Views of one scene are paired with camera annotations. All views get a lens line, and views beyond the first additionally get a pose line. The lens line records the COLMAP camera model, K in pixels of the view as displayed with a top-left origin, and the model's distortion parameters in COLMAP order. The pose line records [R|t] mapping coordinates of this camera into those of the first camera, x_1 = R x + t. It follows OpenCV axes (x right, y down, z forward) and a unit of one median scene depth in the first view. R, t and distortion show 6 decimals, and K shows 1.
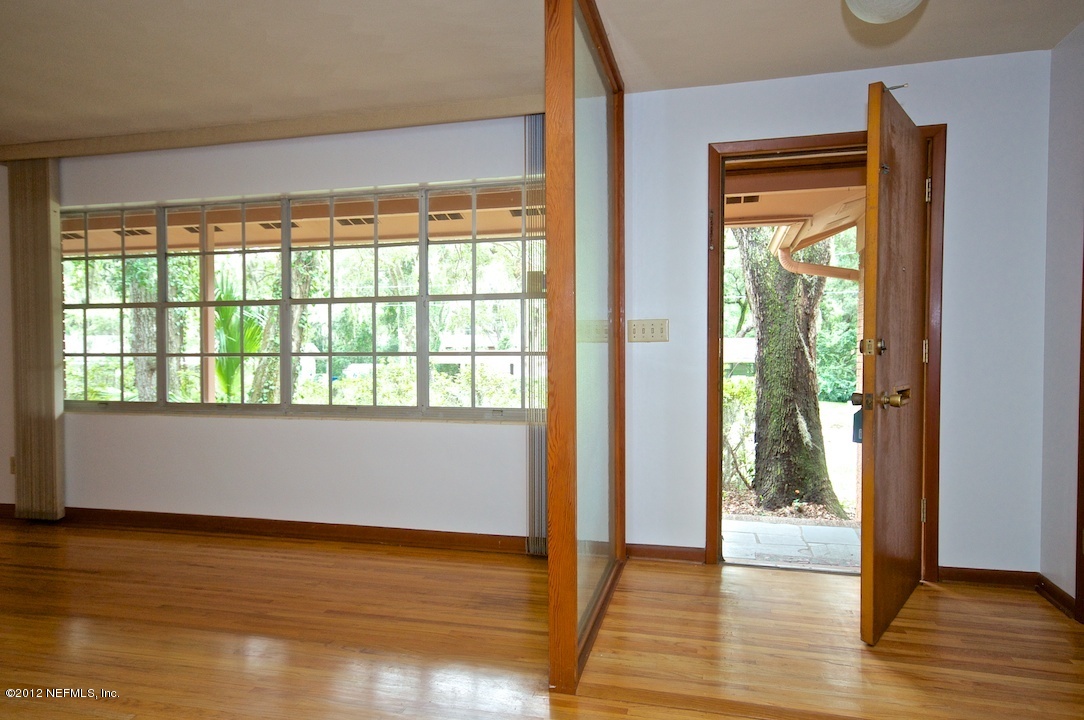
lens RADIAL K [[699.9, 0, 541.3], [0, 699.9, 359.4], [0, 0, 1]] dist [0.012257, 0.004424]
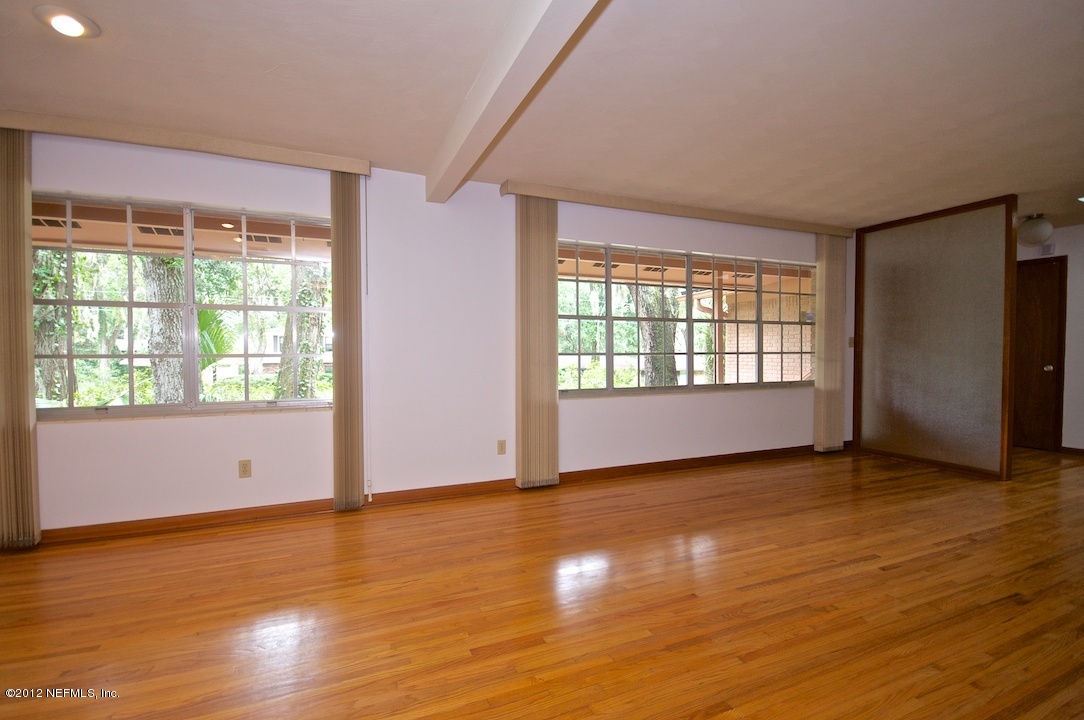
lens RADIAL K [[484.7, 0, 536.6], [0, 484.7, 365.6], [0, 0, 1]] dist [0.007280, -0.009825]
pose [[0.791007, -0.016464, 0.611586, -1.231401], [0.008595, 0.999838, 0.015800, -0.000298], [-0.611747, -0.007241, 0.791020, 0.323777]]
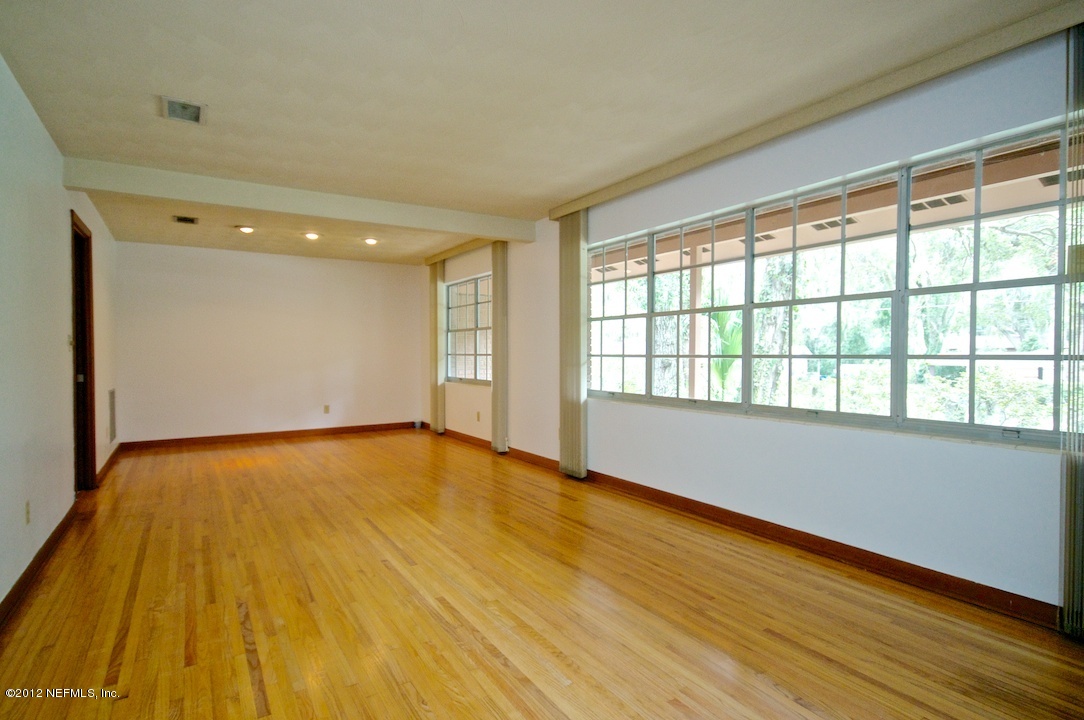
lens RADIAL K [[566.5, 0, 533.2], [0, 566.5, 364.4], [0, 0, 1]] dist [0.020709, -0.004777]
pose [[0.720266, 0.015901, -0.693515, -0.003510], [-0.009910, 0.999871, 0.012634, -0.002528], [0.693627, -0.002227, 0.720331, 0.152257]]
